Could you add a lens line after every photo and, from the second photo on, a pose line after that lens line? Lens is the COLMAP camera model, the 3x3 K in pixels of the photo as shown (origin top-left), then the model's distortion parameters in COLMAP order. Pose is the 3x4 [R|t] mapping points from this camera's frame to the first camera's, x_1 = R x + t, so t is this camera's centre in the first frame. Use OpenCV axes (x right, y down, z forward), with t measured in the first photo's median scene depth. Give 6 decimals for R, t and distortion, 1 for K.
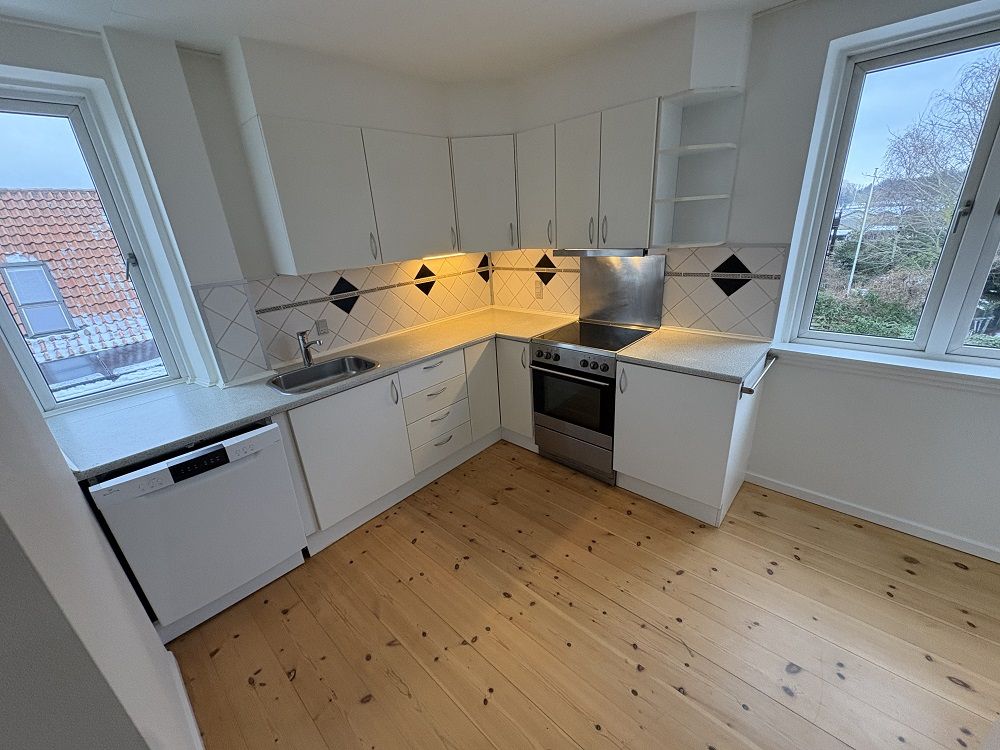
lens RADIAL K [[396.8, 0, 500.0], [0, 396.8, 375.0], [0, 0, 1]] dist [0.000165, 0.000120]
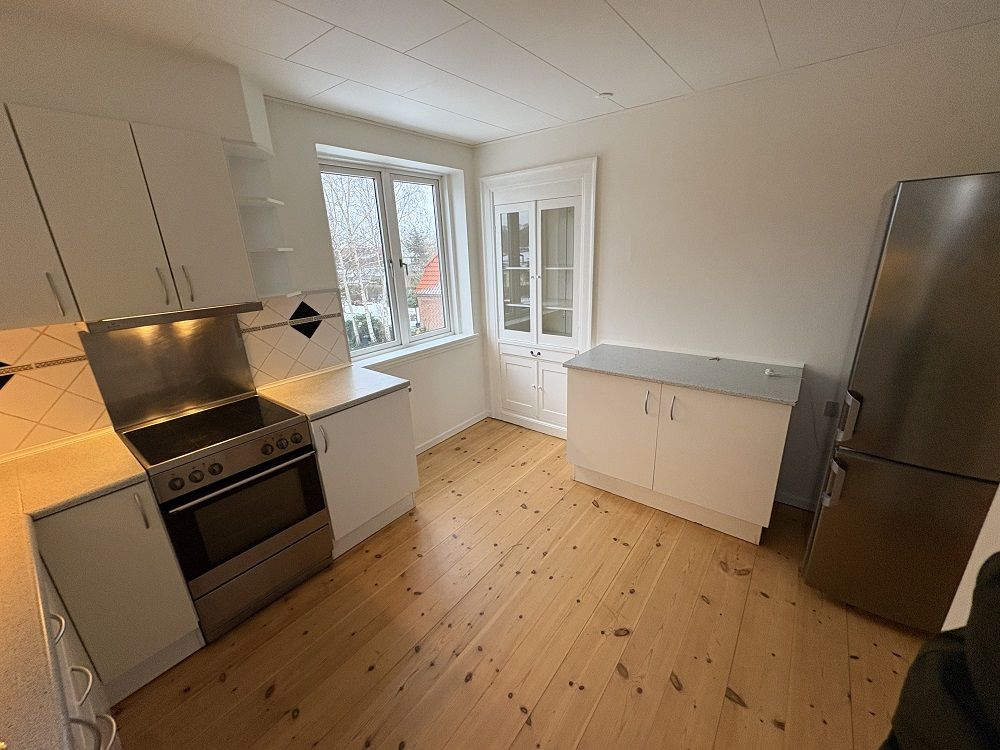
lens RADIAL K [[396.8, 0, 500.0], [0, 396.8, 375.0], [0, 0, 1]] dist [0.000165, 0.000120]
pose [[-0.075935, -0.242307, 0.967223, -0.534100], [0.398861, 0.881654, 0.252184, -0.173142], [-0.913862, 0.404937, 0.029699, 0.521246]]
